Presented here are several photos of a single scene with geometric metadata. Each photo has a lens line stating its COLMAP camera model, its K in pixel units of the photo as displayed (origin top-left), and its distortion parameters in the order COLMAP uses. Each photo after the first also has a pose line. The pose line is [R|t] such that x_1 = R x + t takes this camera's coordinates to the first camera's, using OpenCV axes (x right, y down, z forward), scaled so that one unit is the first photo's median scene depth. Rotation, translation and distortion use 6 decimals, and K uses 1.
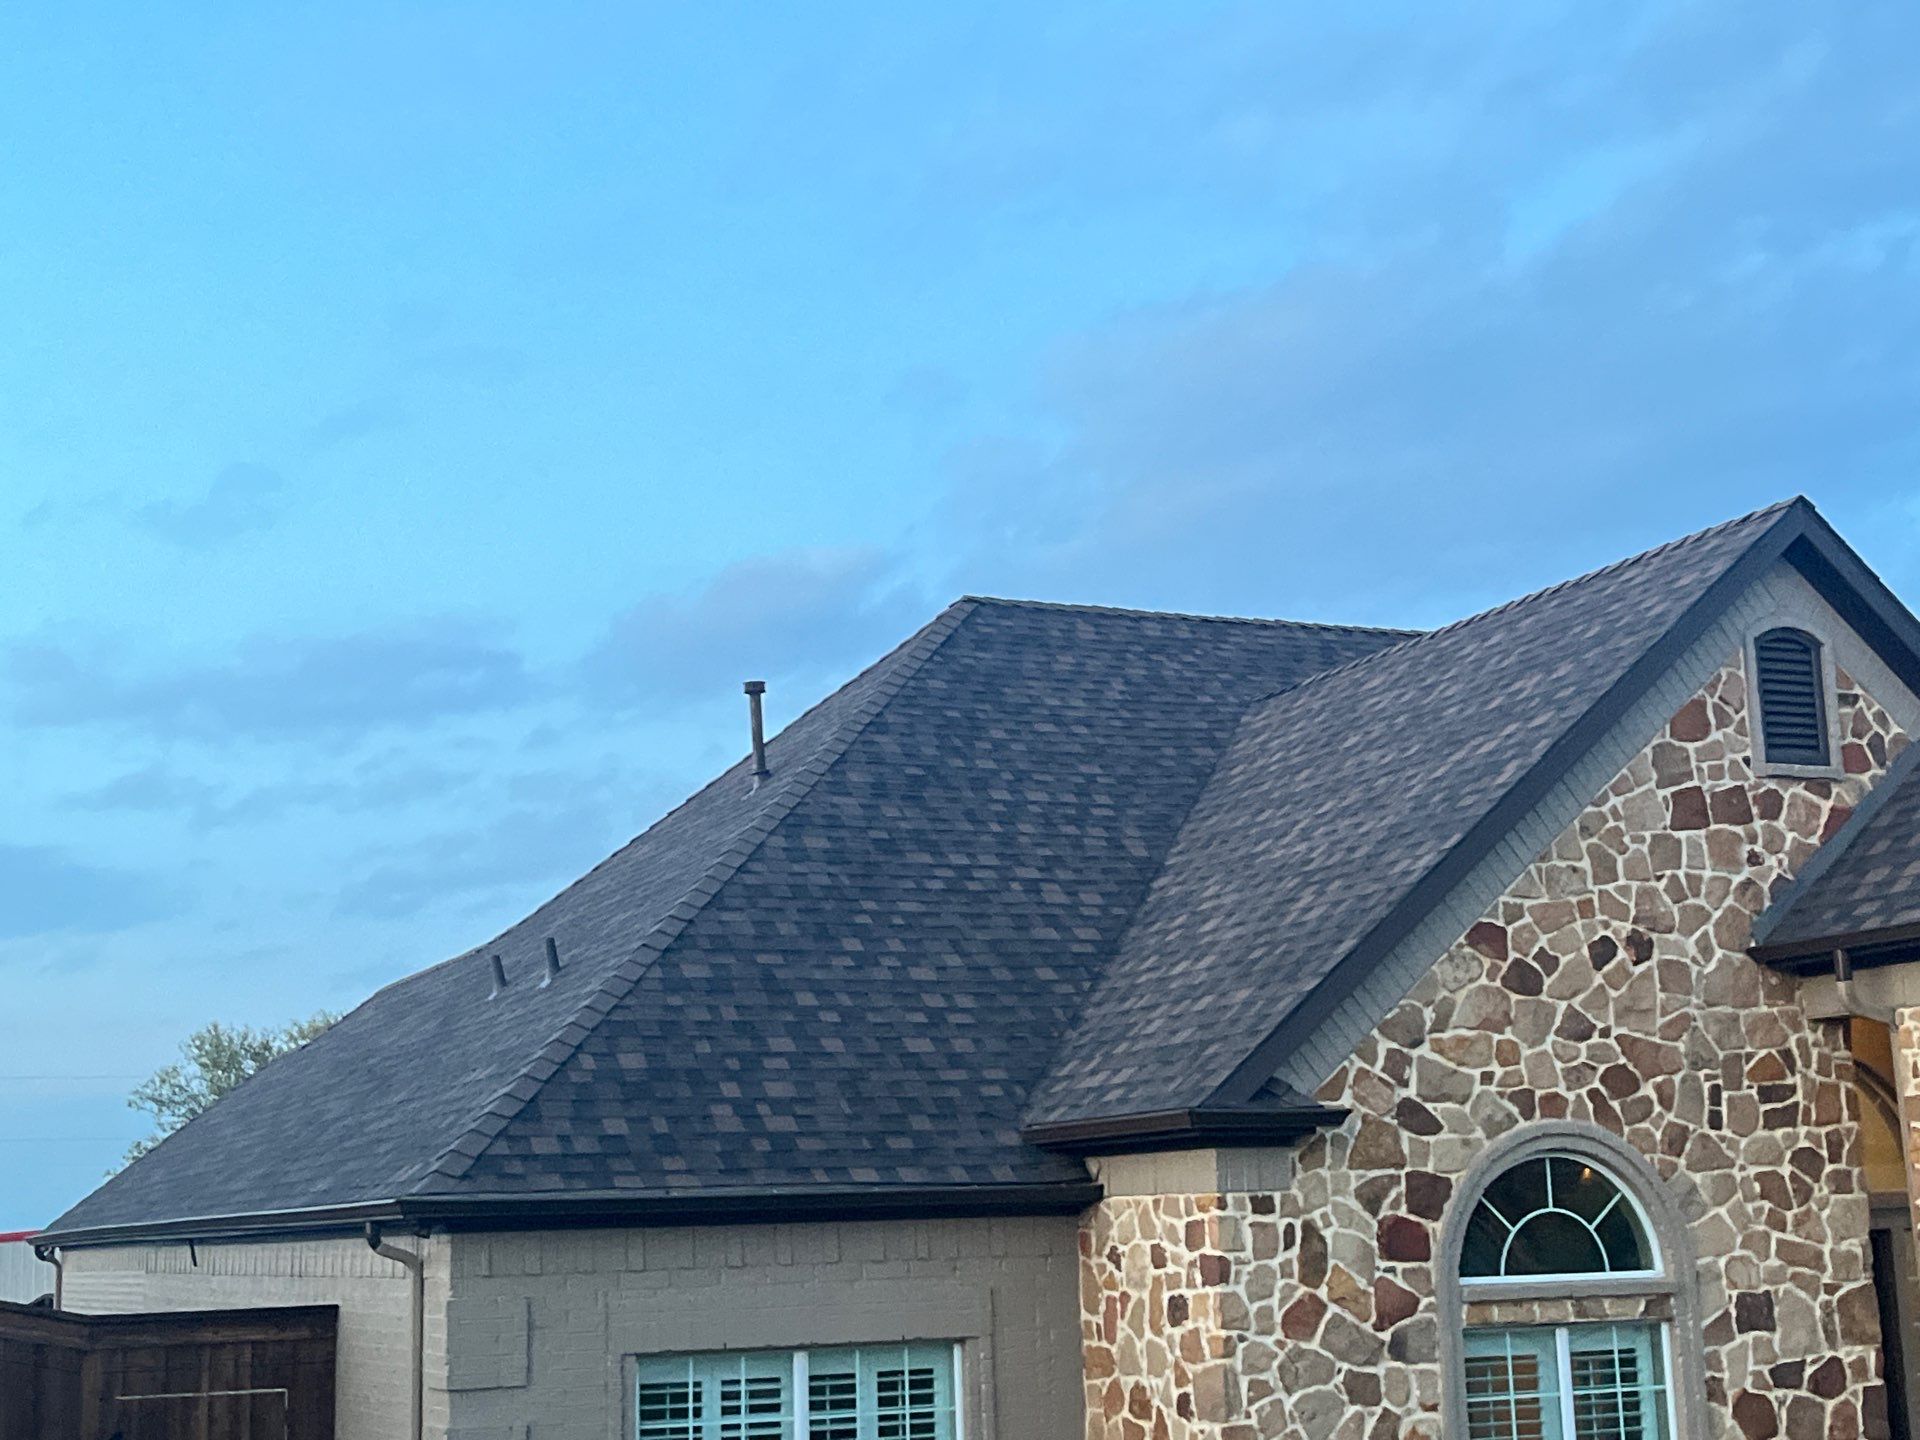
lens RADIAL K [[2662.6, 0, 964.2], [0, 2662.6, 681.1], [0, 0, 1]] dist [0.082253, -0.339245]
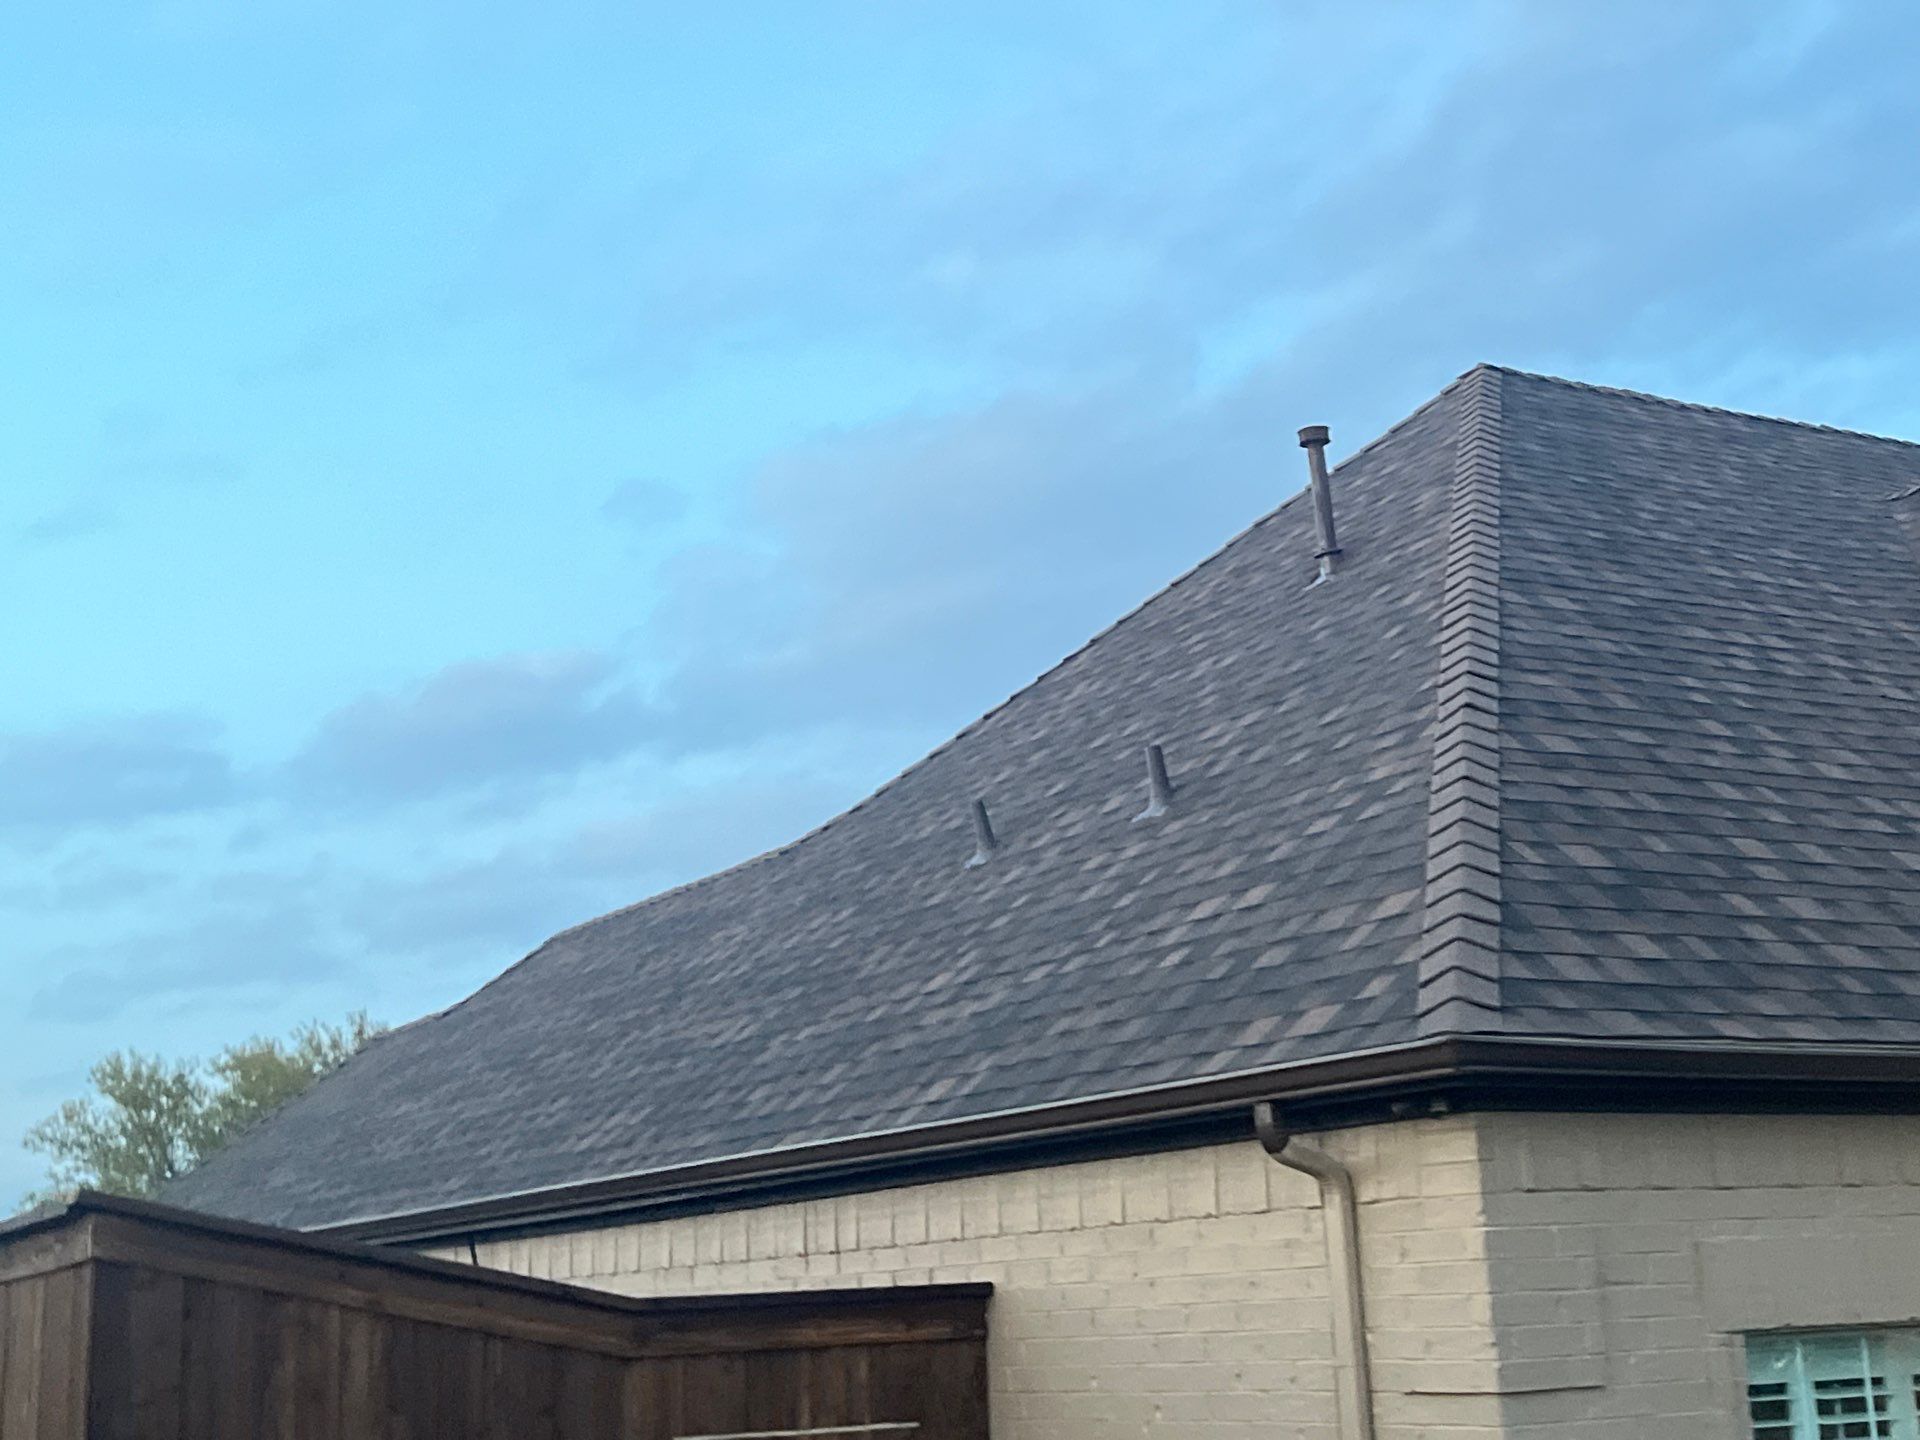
lens RADIAL K [[2638.3, 0, 960.0], [0, 2638.3, 720.0], [0, 0, 1]] dist [0.004354, -0.017384]
pose [[0.994676, 0.009888, 0.102581, -0.309129], [-0.007523, 0.999697, -0.023419, 0.120641], [-0.102782, 0.022522, 0.994449, 0.404917]]
